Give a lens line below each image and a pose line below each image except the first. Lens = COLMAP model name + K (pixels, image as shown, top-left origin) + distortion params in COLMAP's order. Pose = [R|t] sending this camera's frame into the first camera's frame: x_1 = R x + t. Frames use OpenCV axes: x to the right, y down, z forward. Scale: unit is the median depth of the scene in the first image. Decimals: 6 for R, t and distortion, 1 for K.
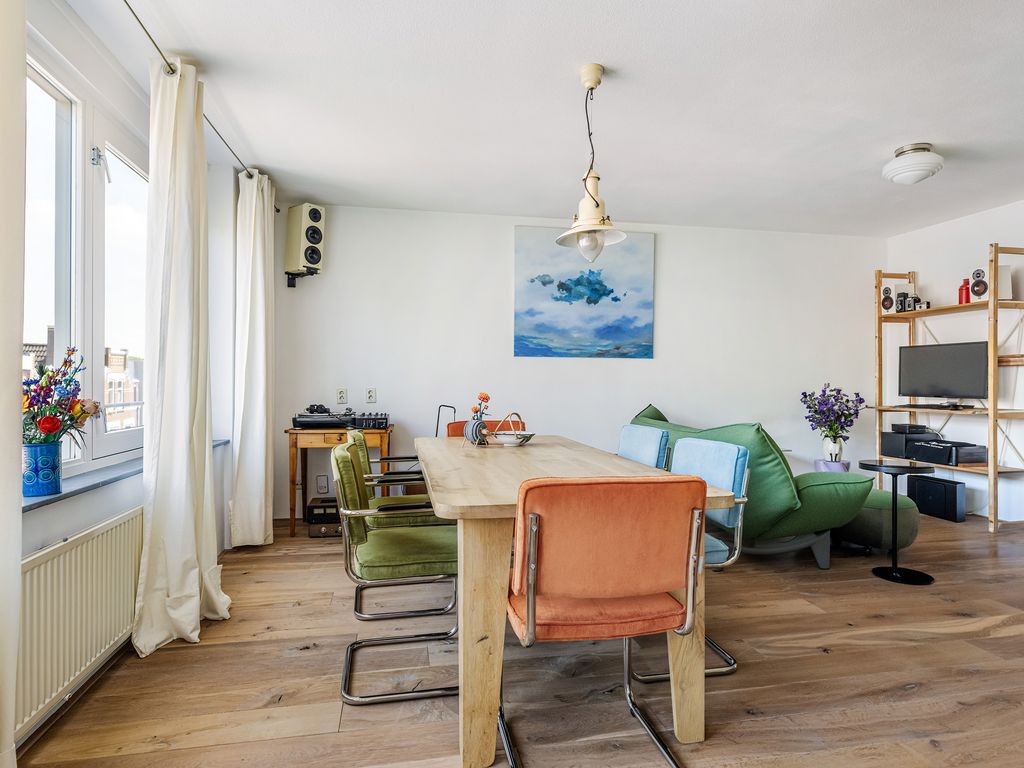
lens RADIAL K [[579.8, 0, 512.0], [0, 579.8, 384.0], [0, 0, 1]] dist [0.001335, -0.001063]
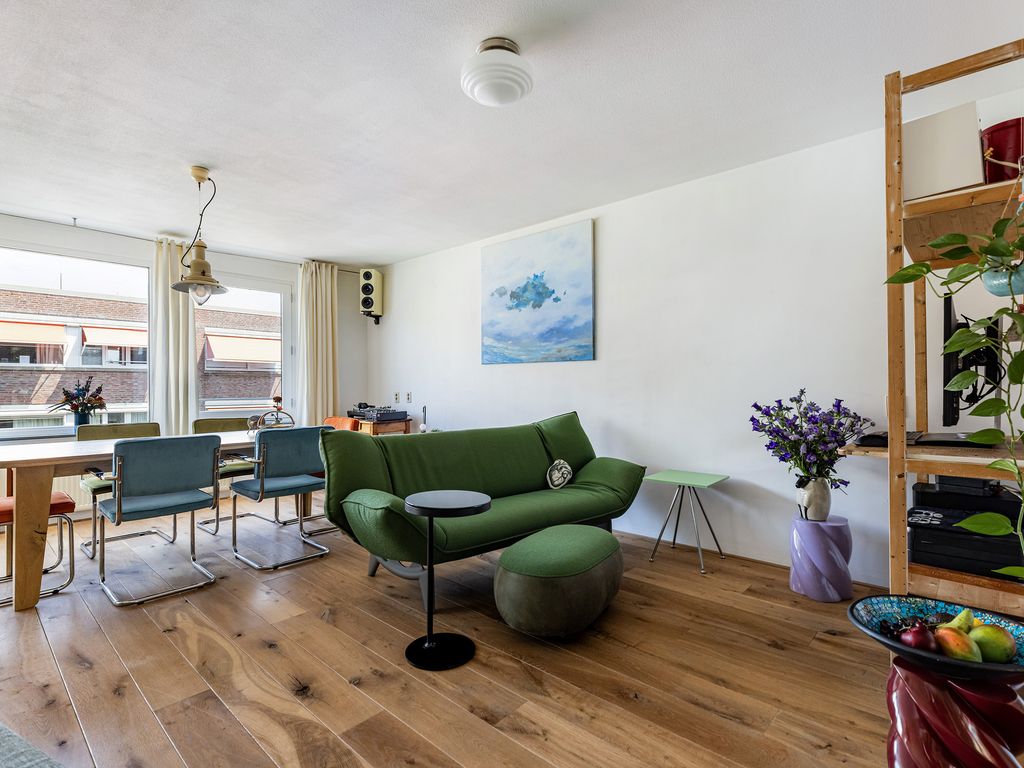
lens RADIAL K [[514.9, 0, 509.3], [0, 514.9, 385.4], [0, 0, 1]] dist [0.005328, -0.000071]
pose [[0.590949, -0.004802, -0.806695, 0.847107], [0.001413, 0.999987, -0.004918, -0.002255], [0.806708, 0.001767, 0.590948, 0.460508]]
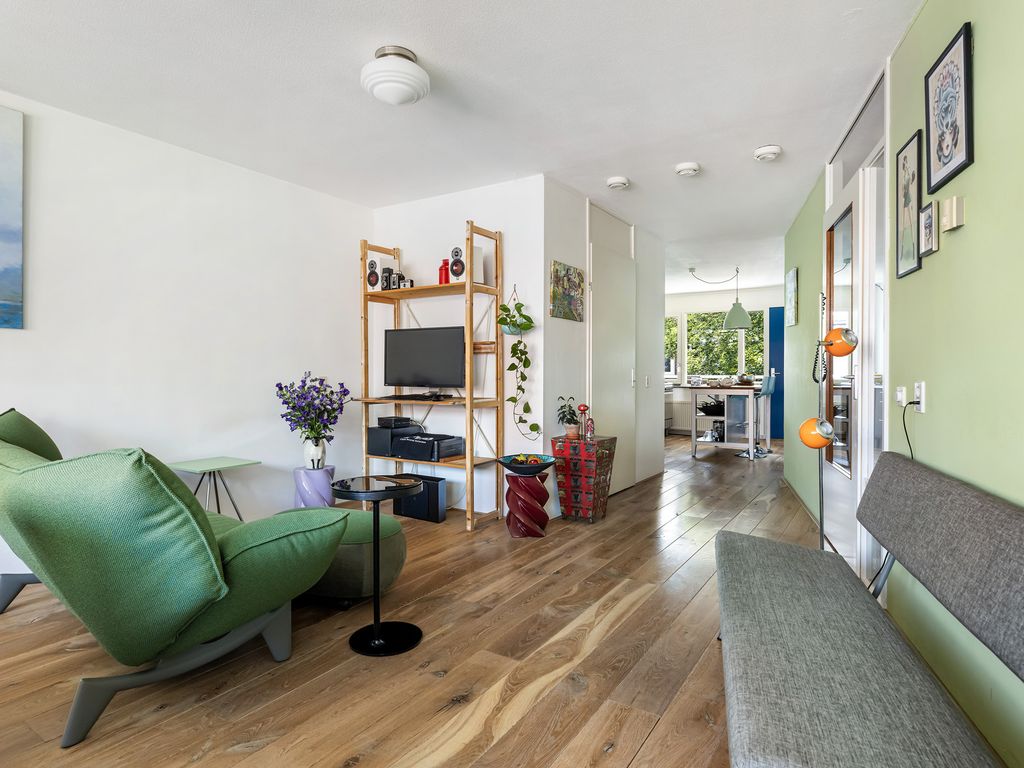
lens RADIAL K [[569.2, 0, 508.5], [0, 569.2, 380.1], [0, 0, 1]] dist [-0.002271, -0.001352]
pose [[0.700396, -0.011147, 0.713667, 0.189038], [0.002614, 0.999911, 0.013052, 0.001281], [-0.713750, -0.007276, 0.700363, 0.270691]]
